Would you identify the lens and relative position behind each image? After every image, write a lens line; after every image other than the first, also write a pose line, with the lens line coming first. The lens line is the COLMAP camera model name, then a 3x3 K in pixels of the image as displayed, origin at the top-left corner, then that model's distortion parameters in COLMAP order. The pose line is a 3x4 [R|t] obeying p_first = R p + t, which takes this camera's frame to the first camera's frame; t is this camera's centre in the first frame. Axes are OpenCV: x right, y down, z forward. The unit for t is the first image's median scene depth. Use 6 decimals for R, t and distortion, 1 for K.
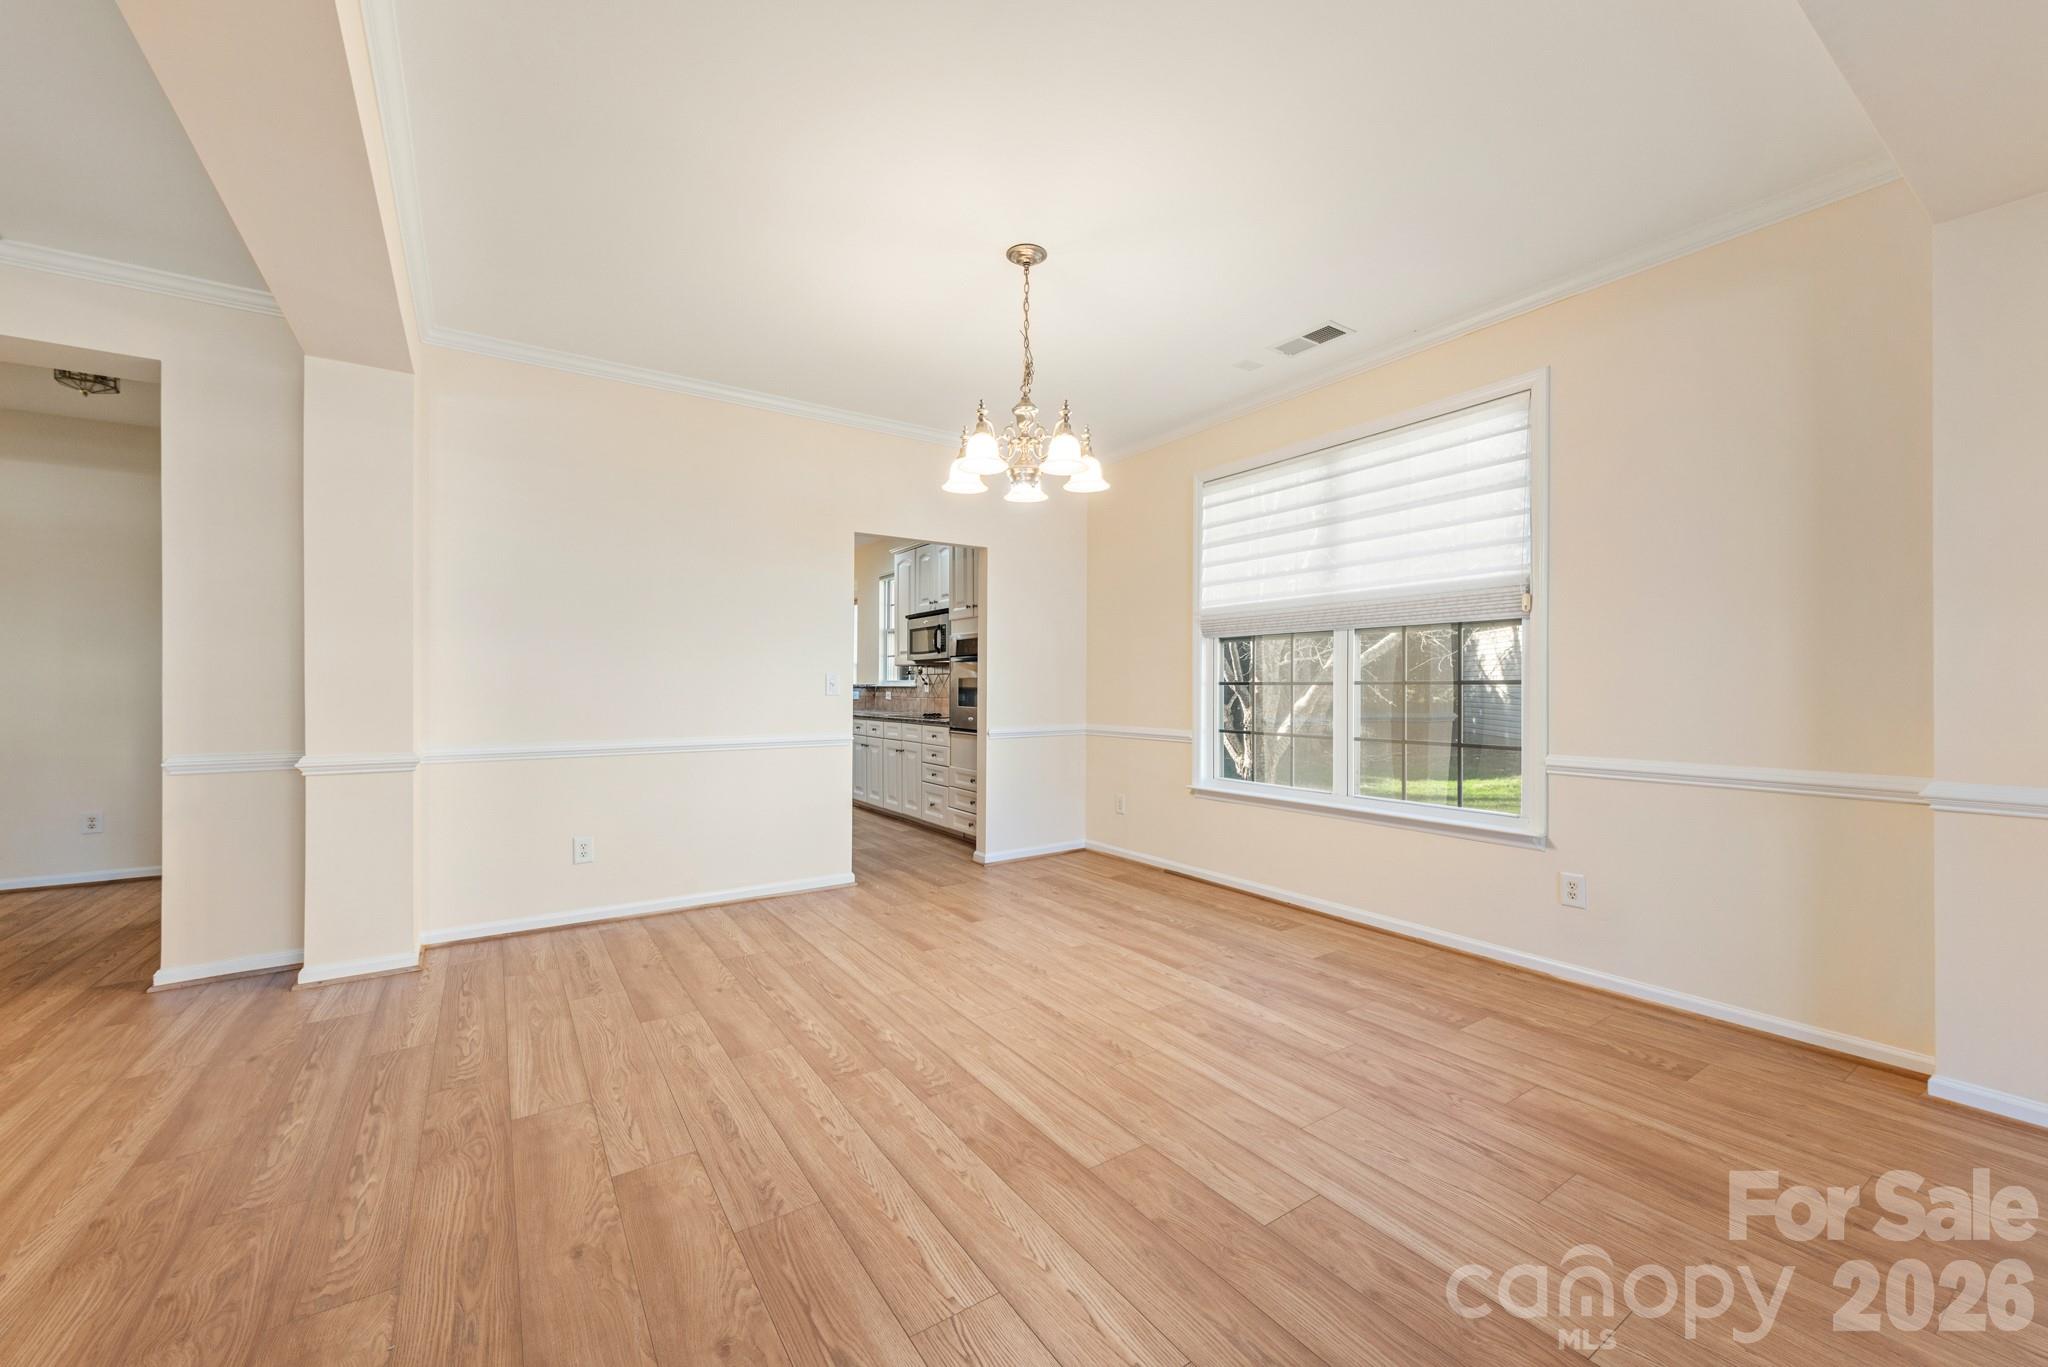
lens RADIAL K [[796.8, 0, 1032.8], [0, 796.8, 684.0], [0, 0, 1]] dist [0.005671, -0.000542]
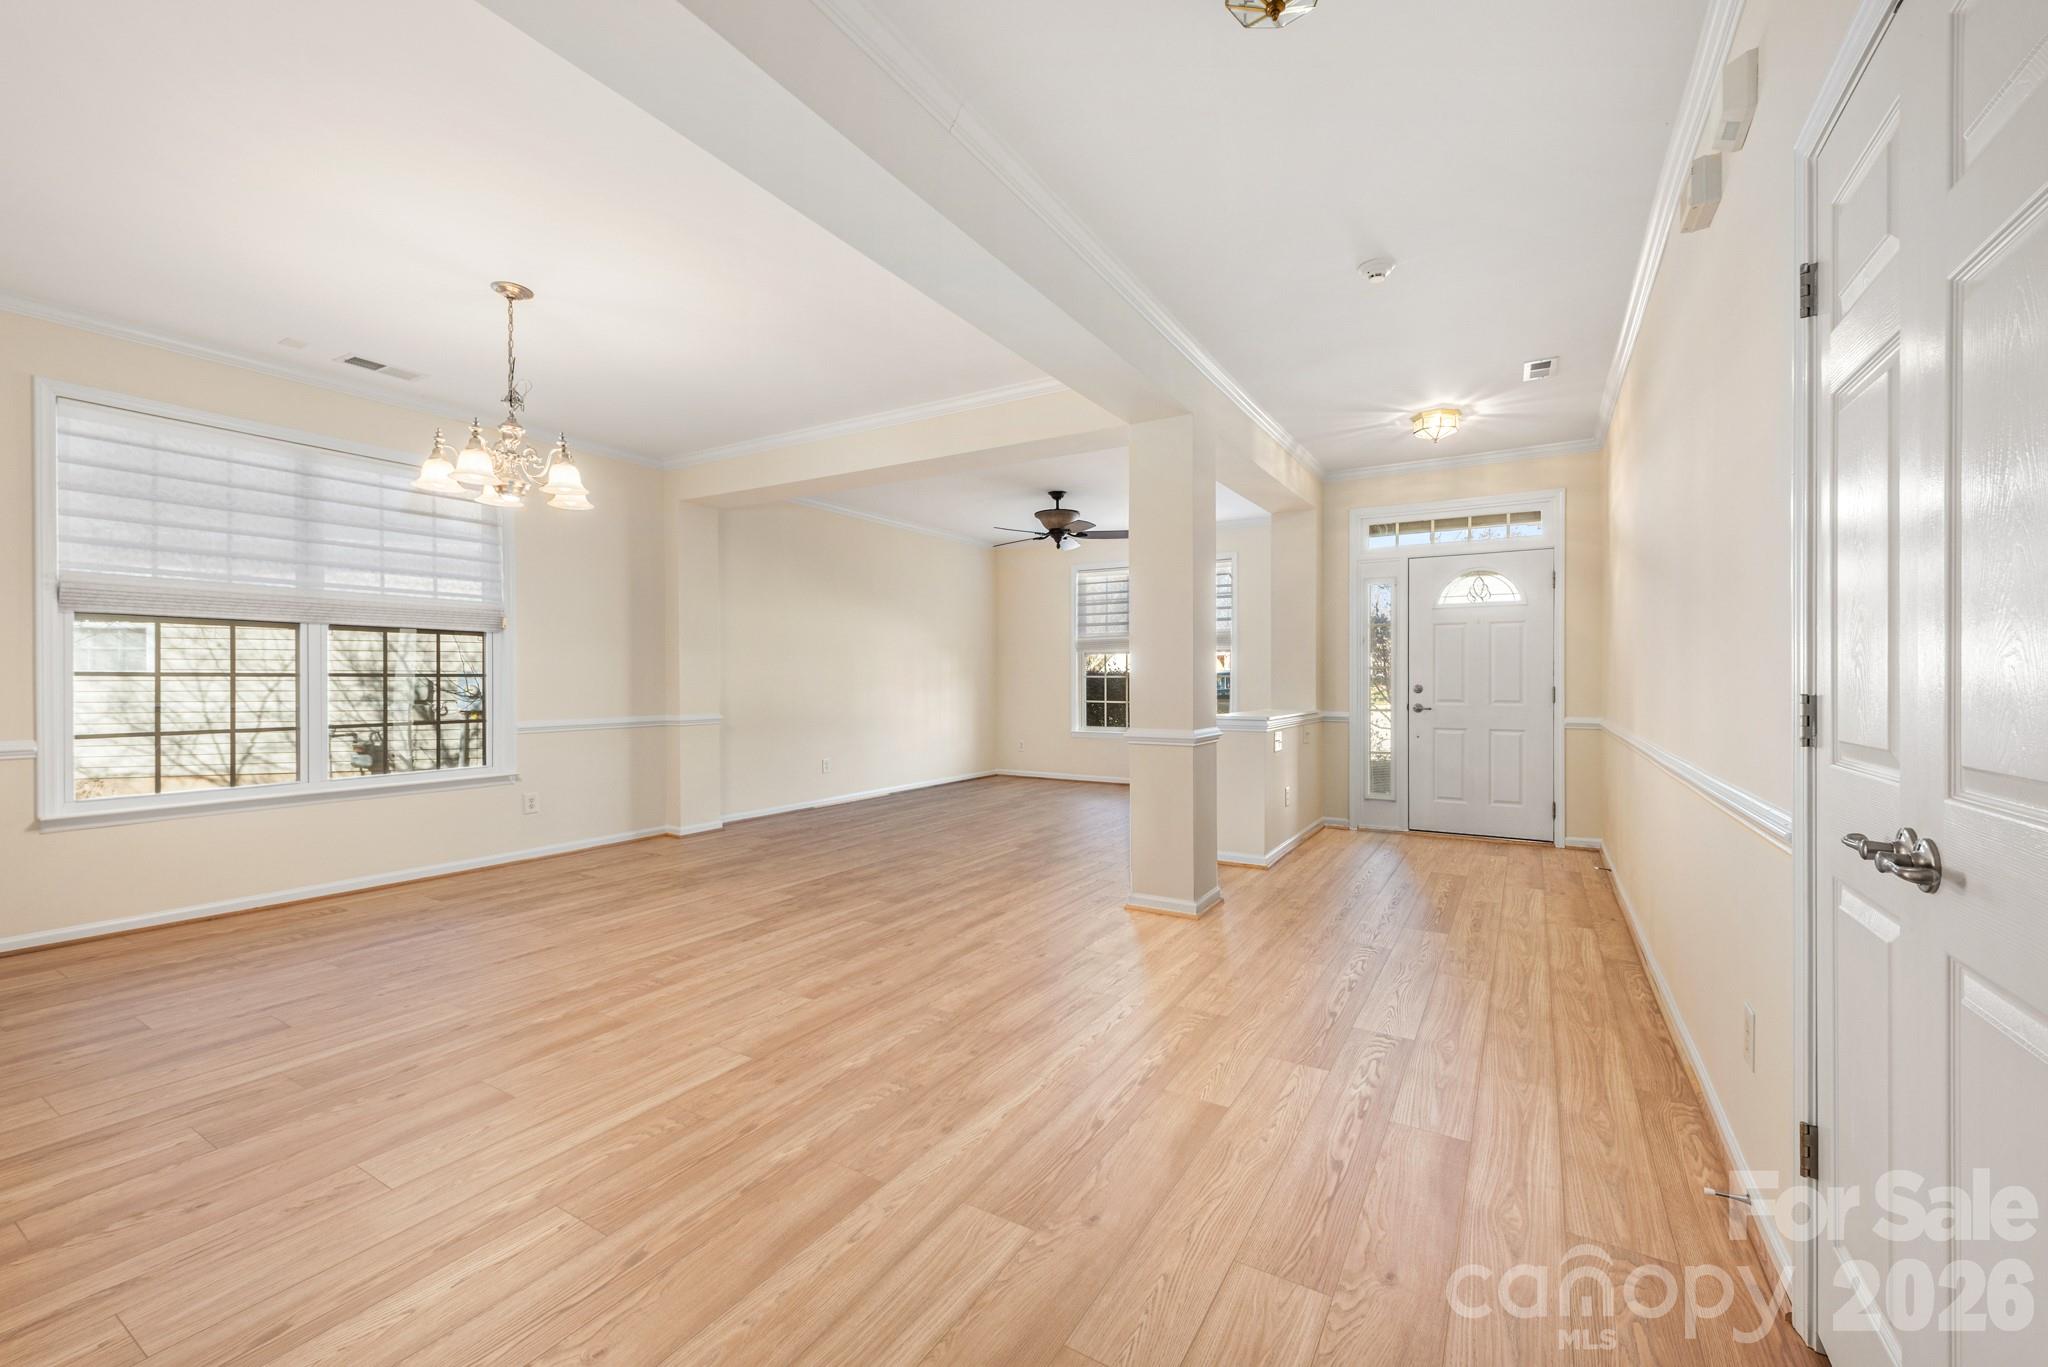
lens RADIAL K [[834.0, 0, 1040.7], [0, 834.0, 686.9], [0, 0, 1]] dist [0.020556, -0.000063]
pose [[-0.426395, -0.006738, 0.904512, -1.543624], [-0.000326, 0.999973, 0.007296, 0.008198], [-0.904537, 0.002816, -0.426386, 0.925845]]
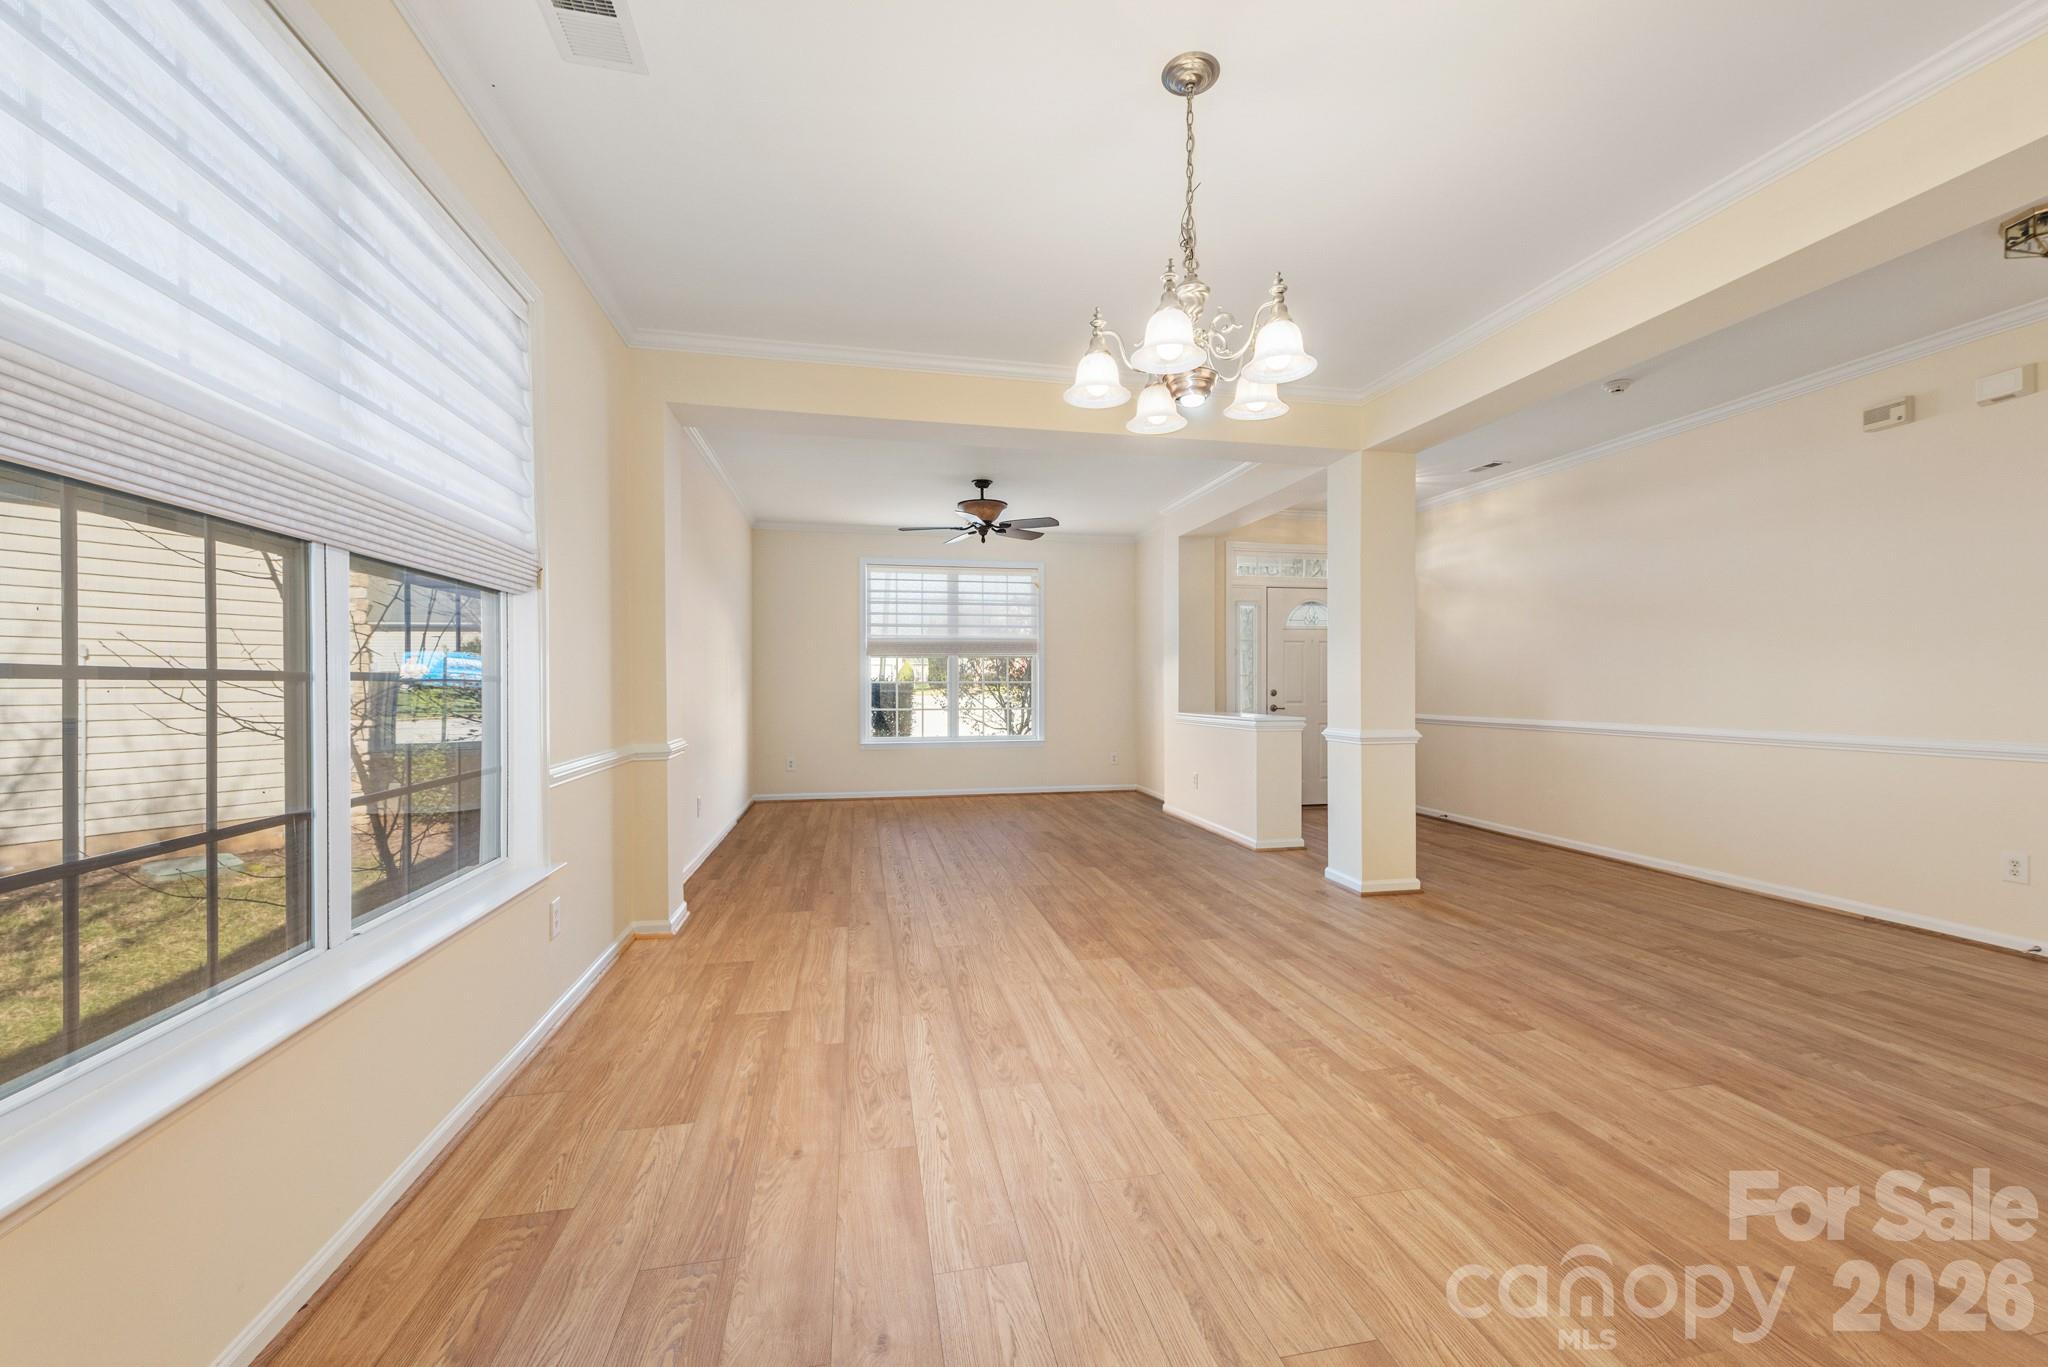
lens RADIAL K [[804.2, 0, 1032.7], [0, 804.2, 722.5], [0, 0, 1]] dist [-0.008110, -0.000227]
pose [[-0.925797, -0.015290, 0.377711, -0.162638], [0.001917, 0.998979, 0.045137, 0.005511], [-0.378015, 0.042512, -0.924823, 1.891271]]
